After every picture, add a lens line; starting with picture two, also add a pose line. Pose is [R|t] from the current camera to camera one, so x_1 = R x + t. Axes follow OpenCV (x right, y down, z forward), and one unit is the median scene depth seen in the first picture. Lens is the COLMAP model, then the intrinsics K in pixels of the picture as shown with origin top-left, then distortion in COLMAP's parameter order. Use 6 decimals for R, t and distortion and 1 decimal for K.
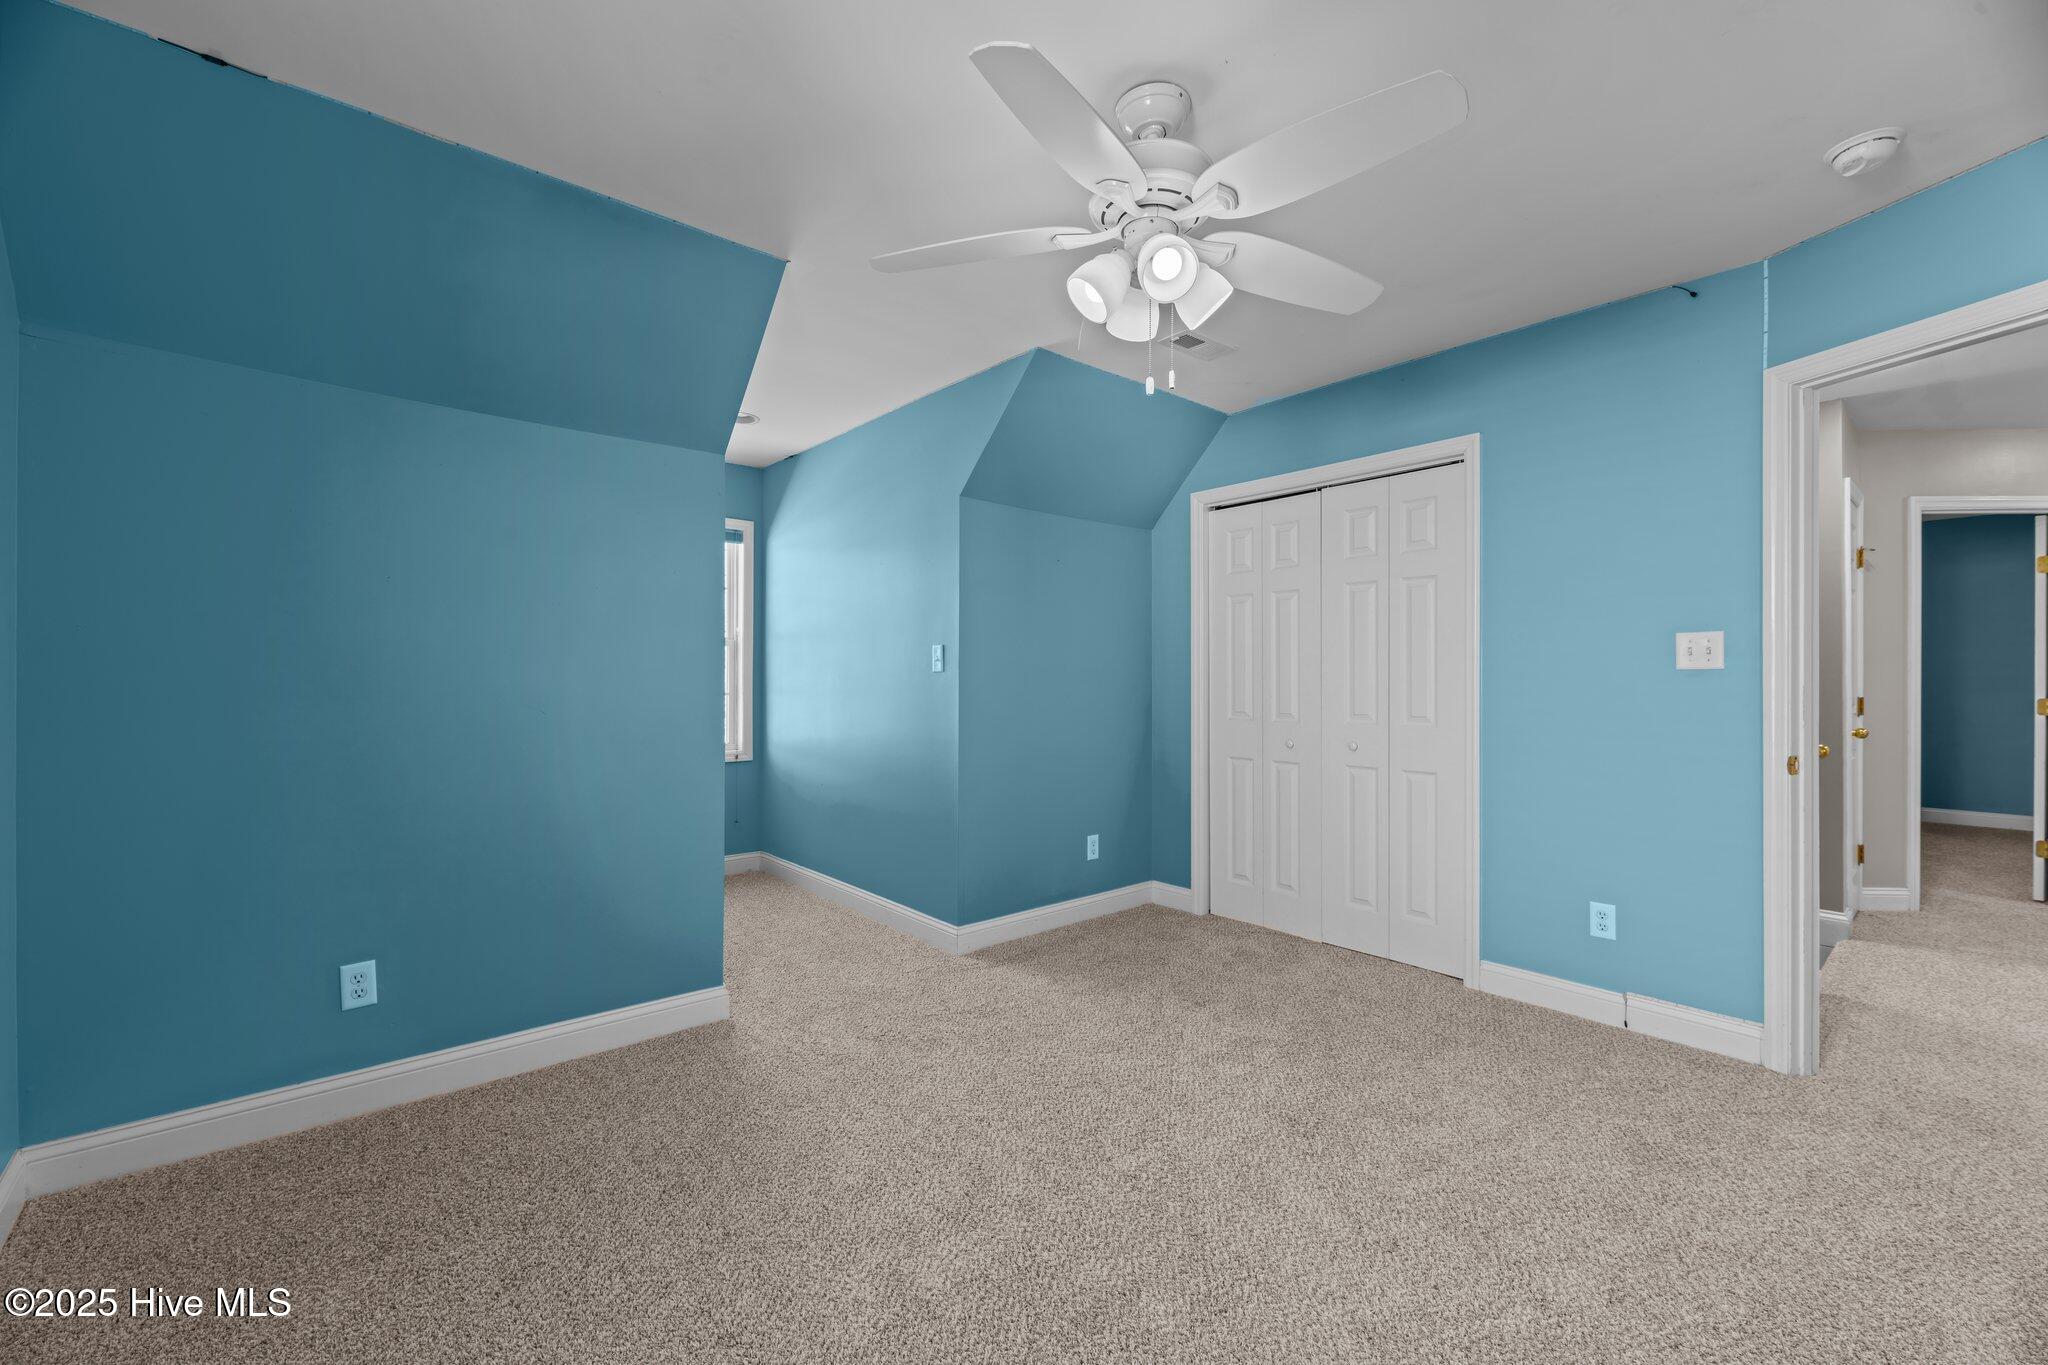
lens RADIAL K [[830.9, 0, 1028.3], [0, 830.9, 679.1], [0, 0, 1]] dist [-0.006110, -0.000985]
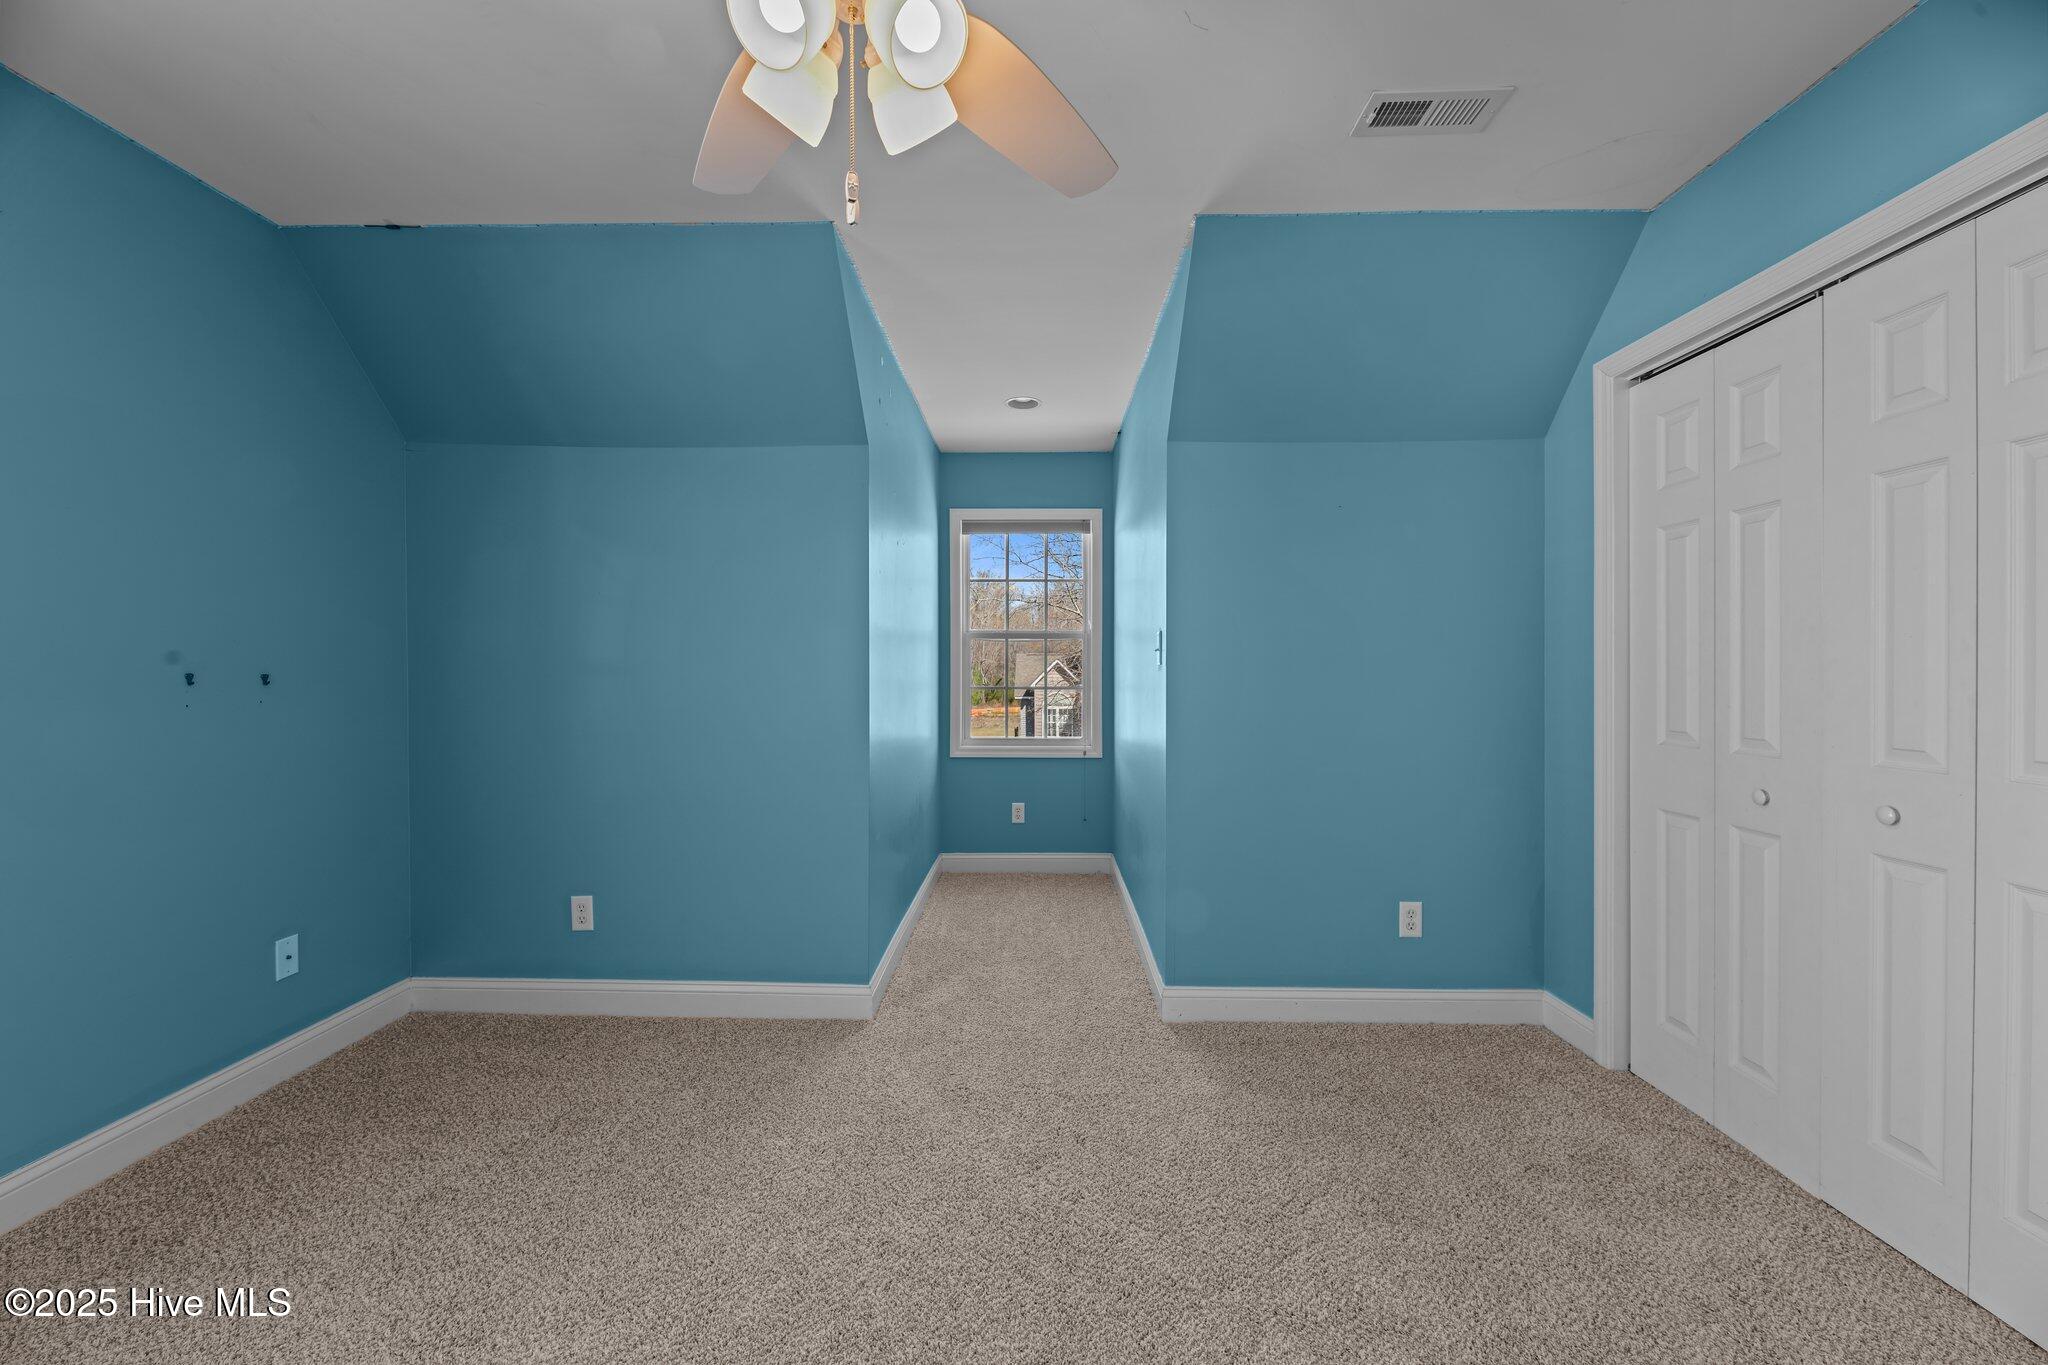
lens RADIAL K [[830.9, 0, 1019.1], [0, 830.9, 679.4], [0, 0, 1]] dist [-0.006110, -0.000985]
pose [[0.737355, 0.005044, -0.675486, 0.310741], [0.000656, 0.999966, 0.008184, -0.000781], [0.675505, -0.006478, 0.737327, 0.289168]]
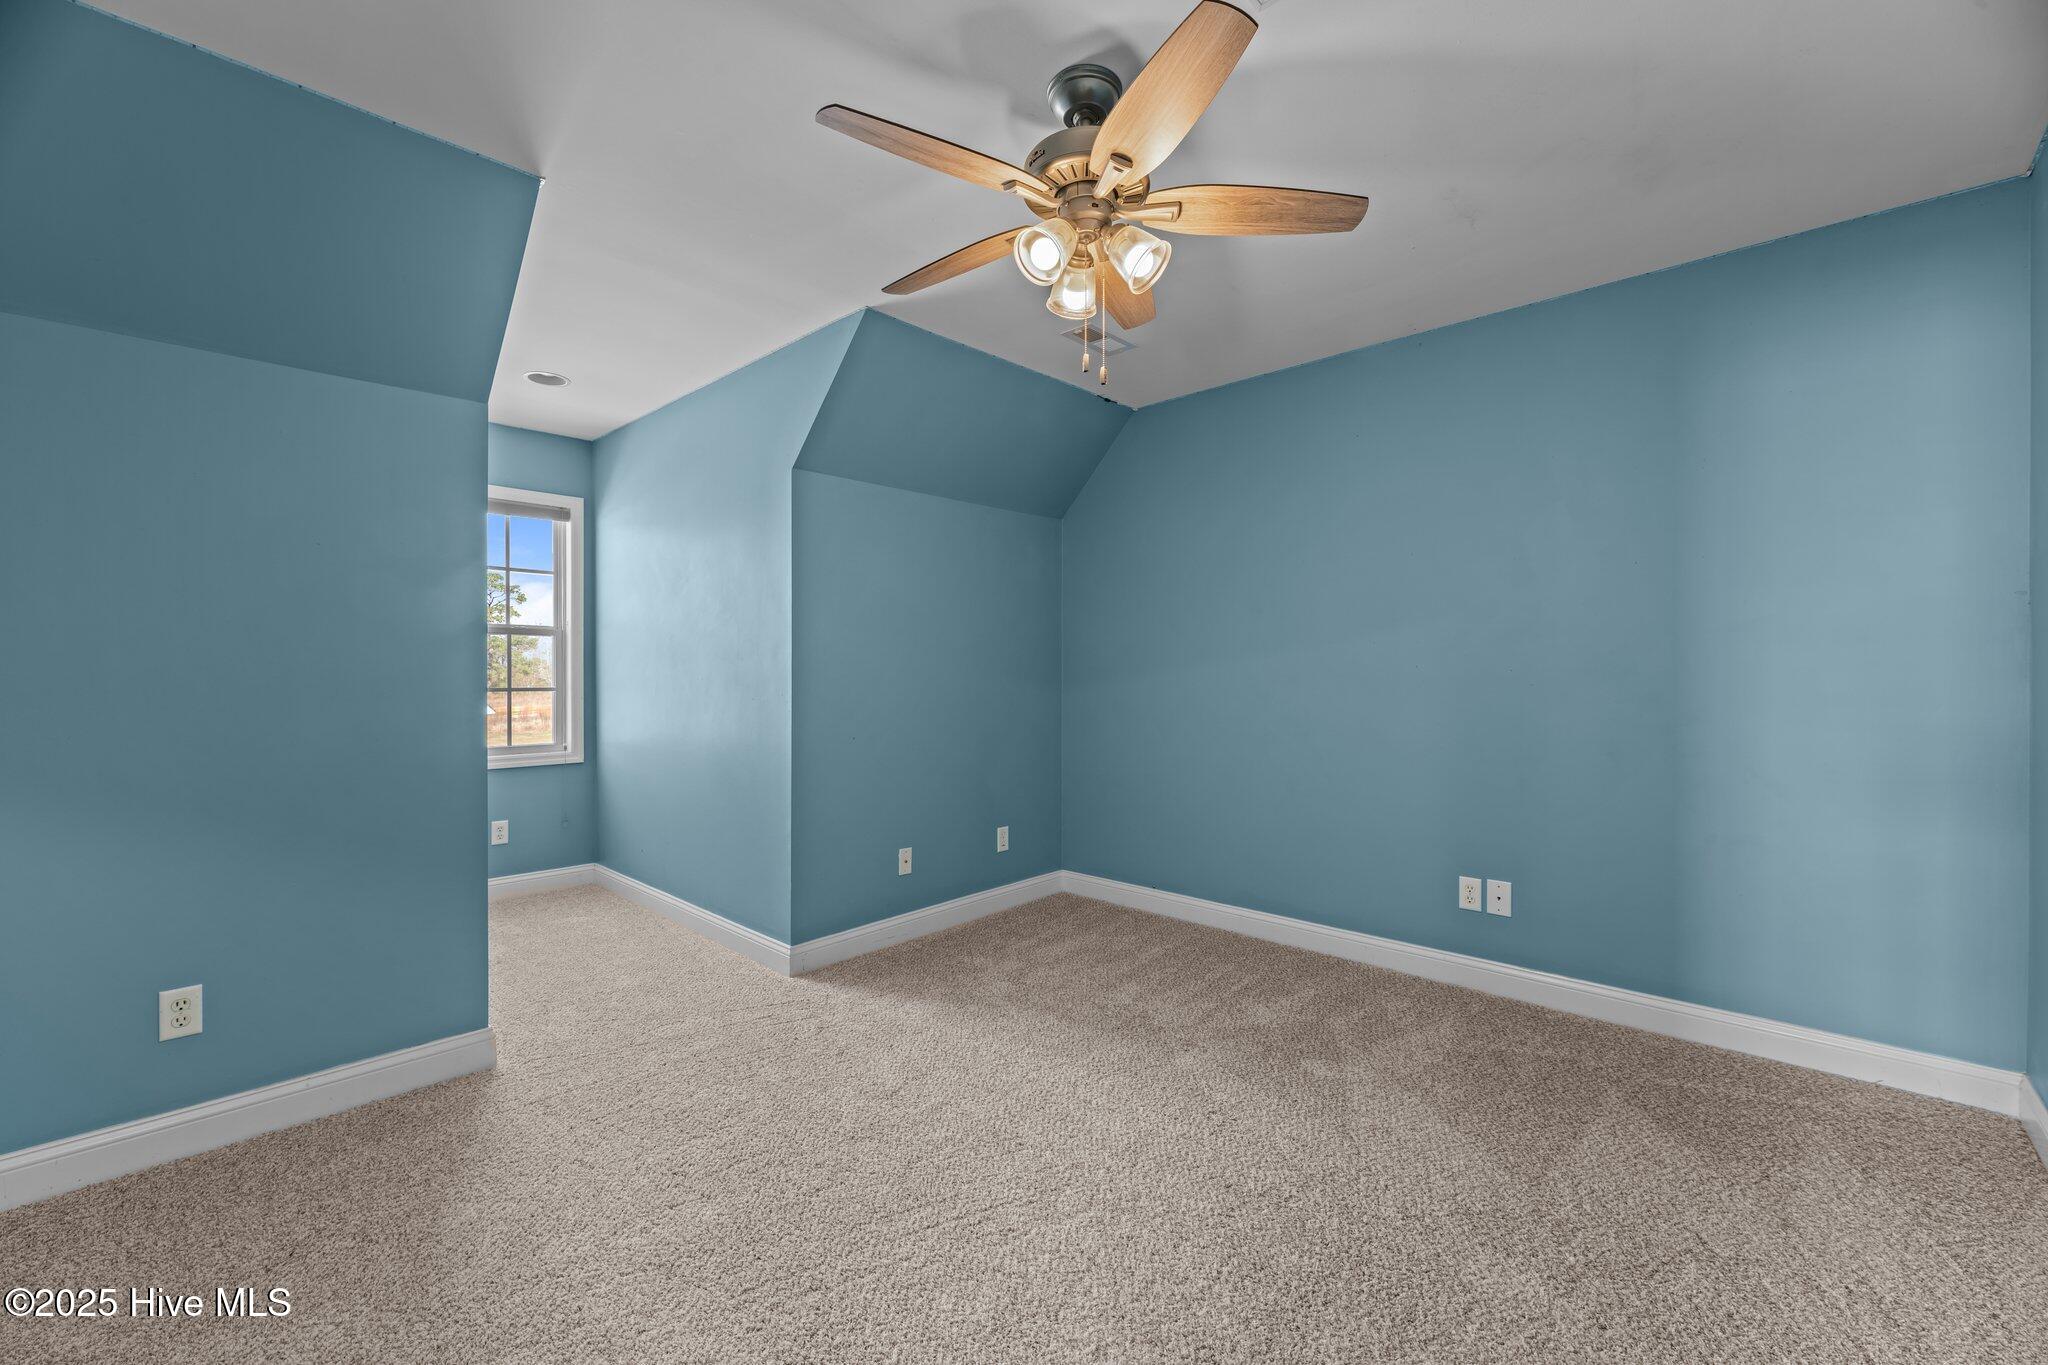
lens RADIAL K [[830.9, 0, 1021.7], [0, 830.9, 678.7], [0, 0, 1]] dist [-0.006110, -0.000985]
pose [[0.995498, -0.003820, 0.094710, 0.073509], [0.002979, 0.999955, 0.009011, 0.000150], [-0.094741, -0.008688, 0.995464, 0.069132]]
